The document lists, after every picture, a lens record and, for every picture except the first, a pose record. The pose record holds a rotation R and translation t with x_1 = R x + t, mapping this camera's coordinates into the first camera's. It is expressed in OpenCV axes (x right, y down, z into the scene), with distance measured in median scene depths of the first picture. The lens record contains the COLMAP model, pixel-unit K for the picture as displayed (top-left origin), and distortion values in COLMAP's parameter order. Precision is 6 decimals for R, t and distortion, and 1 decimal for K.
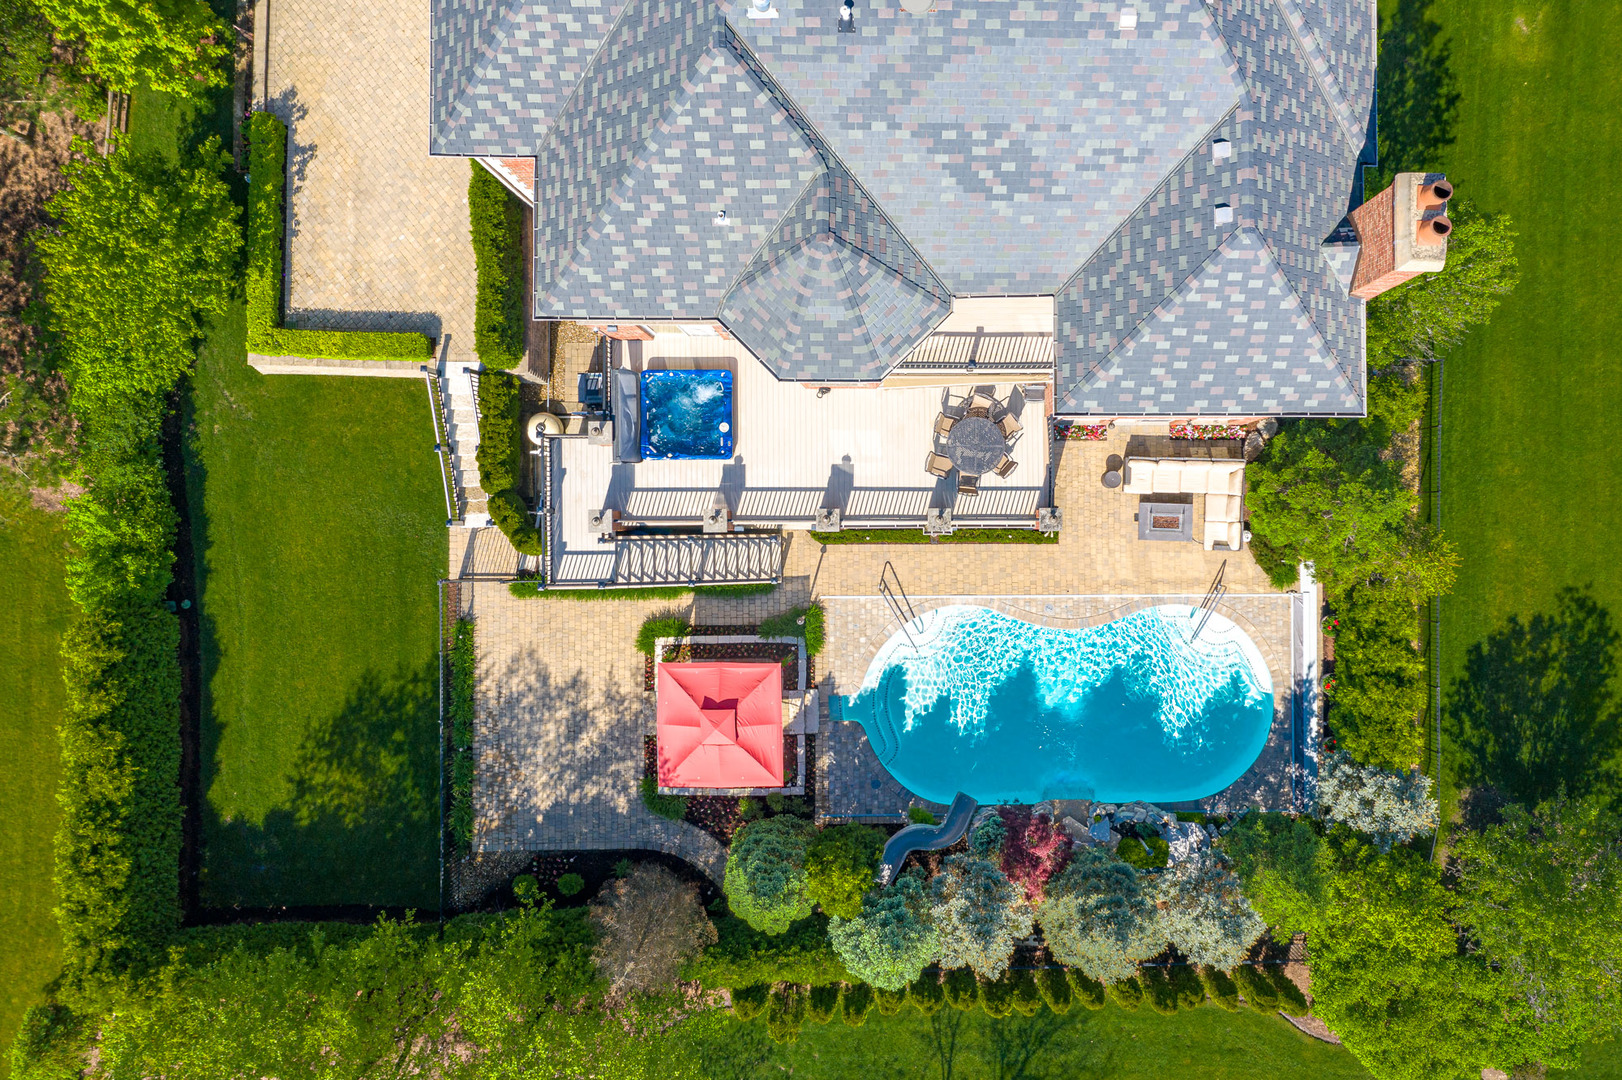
lens RADIAL K [[1330.0, 0, 890.1], [0, 1330.0, 461.8], [0, 0, 1]] dist [0.001786, 0.005312]
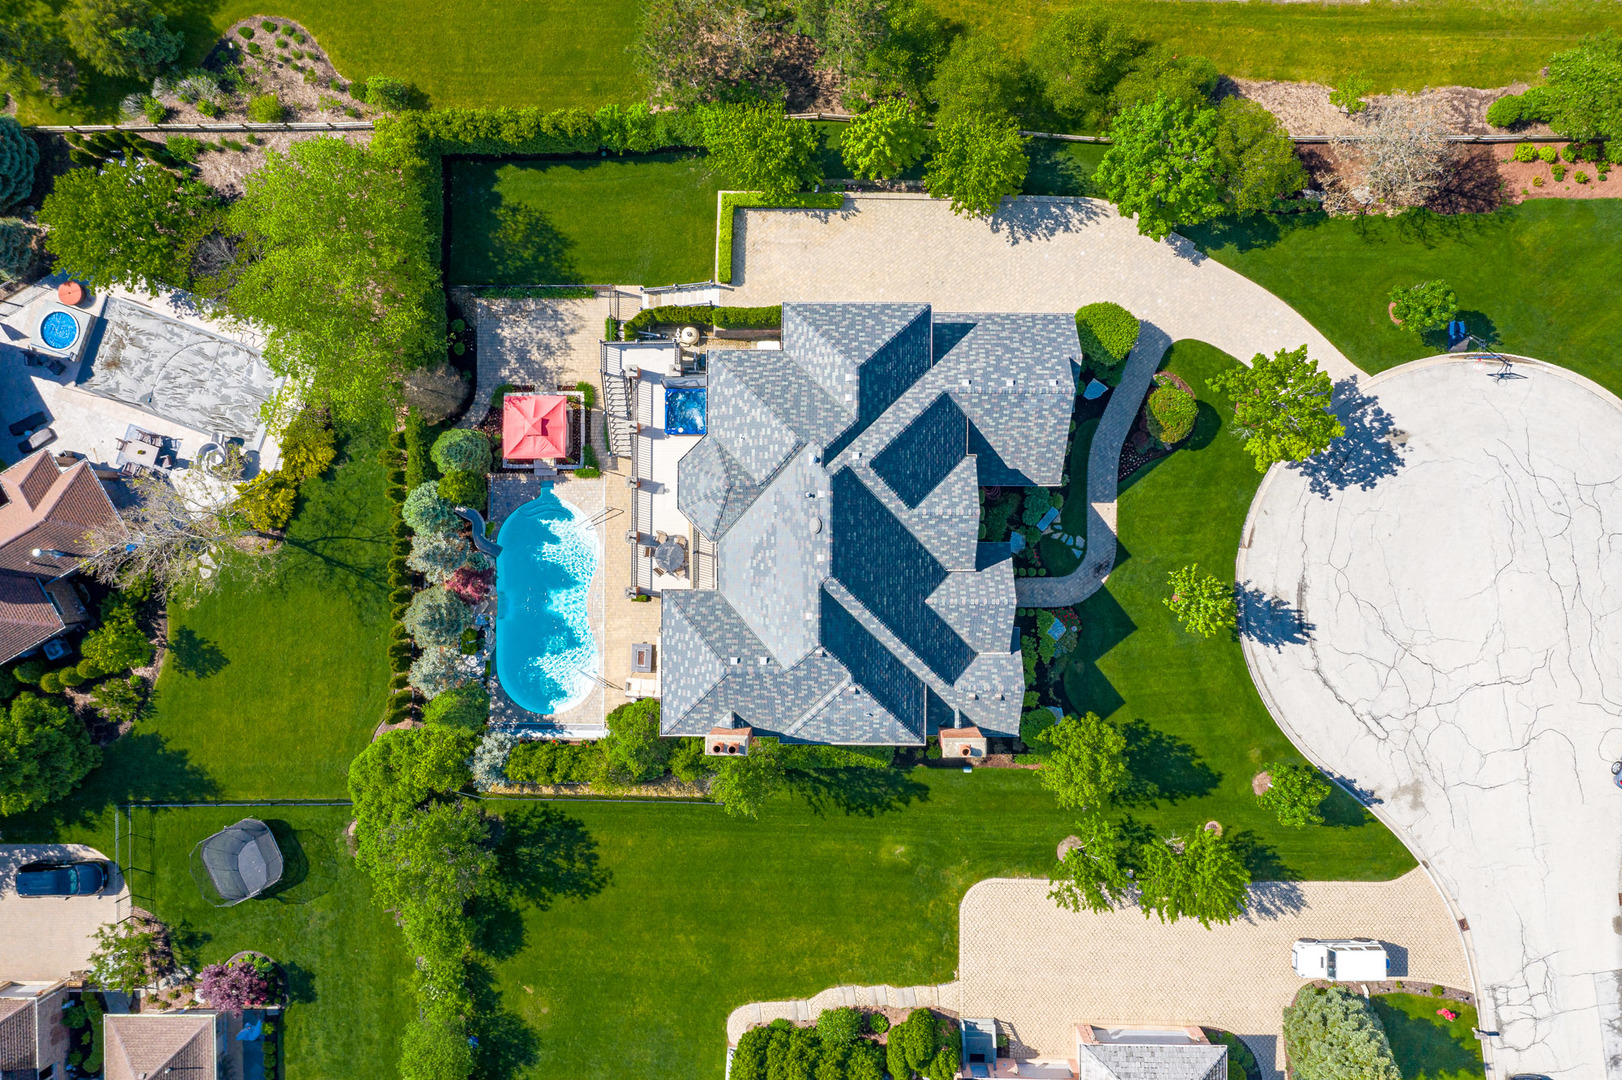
lens RADIAL K [[1330.0, 0, 890.1], [0, 1330.0, 461.8], [0, 0, 1]] dist [0.001786, 0.005312]
pose [[-0.006077, 0.999218, -0.039072, -0.000864], [-0.999196, -0.004520, 0.039827, -0.430348], [0.039620, 0.039282, 0.998442, -1.007049]]
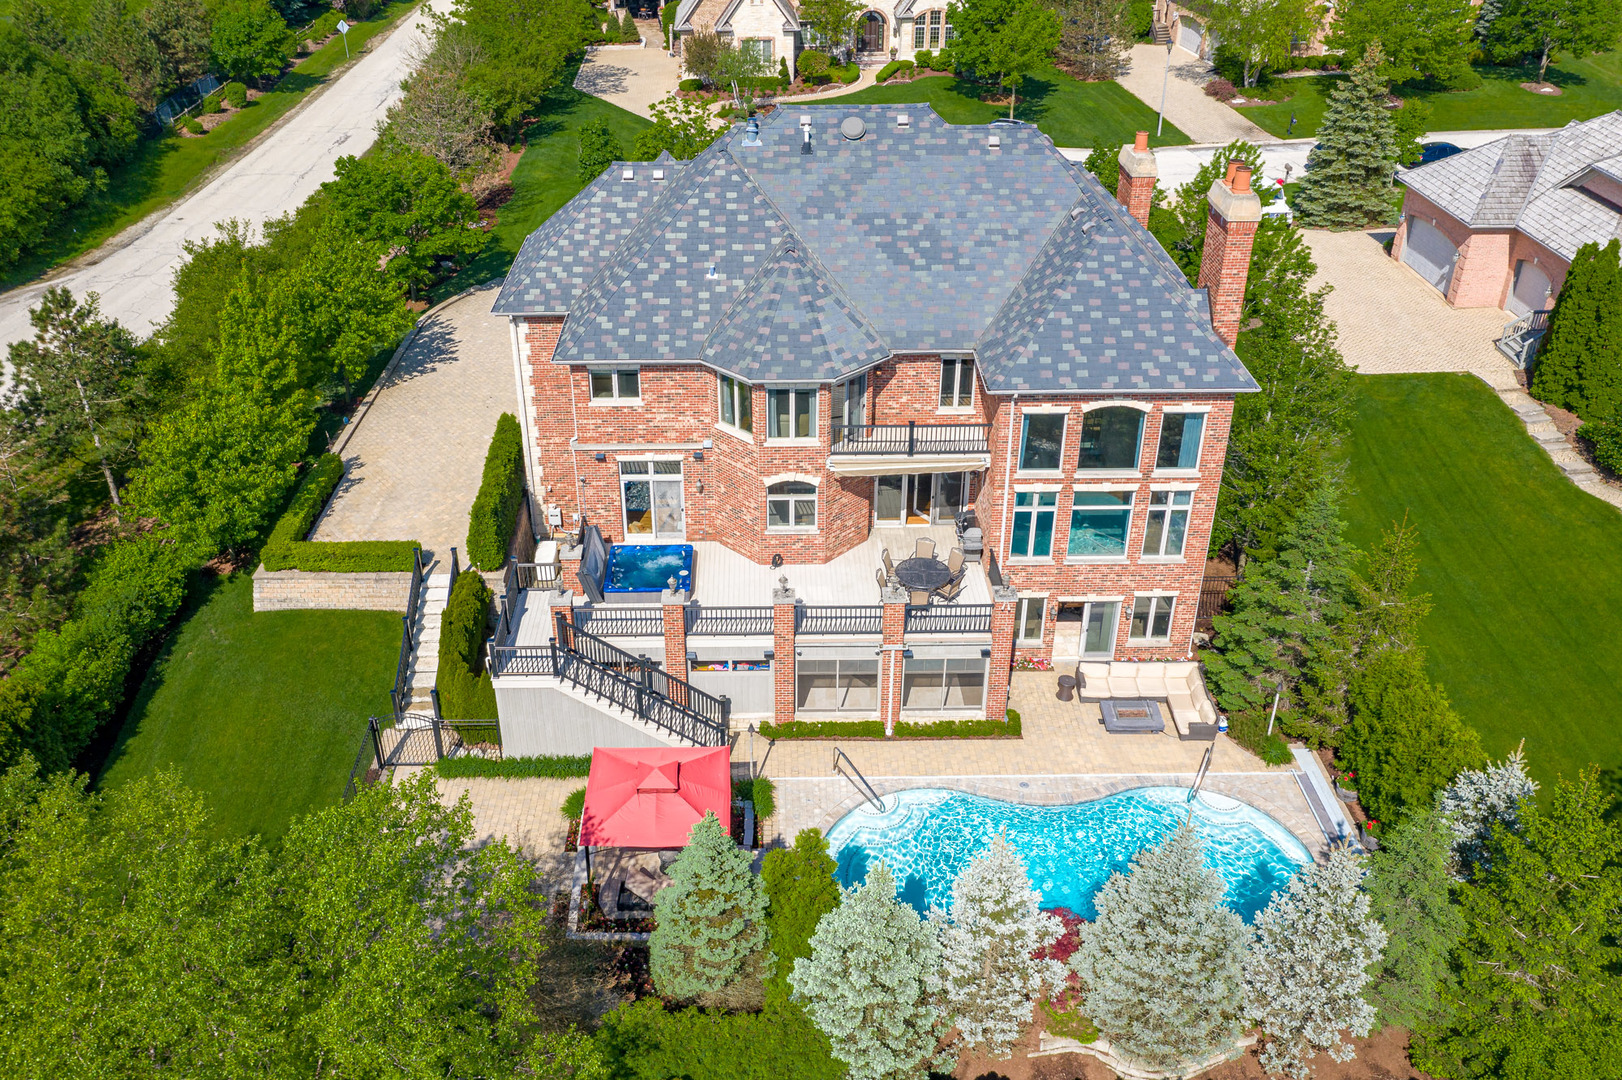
lens RADIAL K [[1322.9, 0, 708.7], [0, 1322.9, 541.0], [0, 0, 1]] dist [-0.005986, -0.000153]
pose [[0.999019, -0.004354, -0.044064, -0.058503], [-0.034893, 0.535264, -0.843964, 0.865515], [0.027260, 0.844674, 0.534587, 0.417340]]
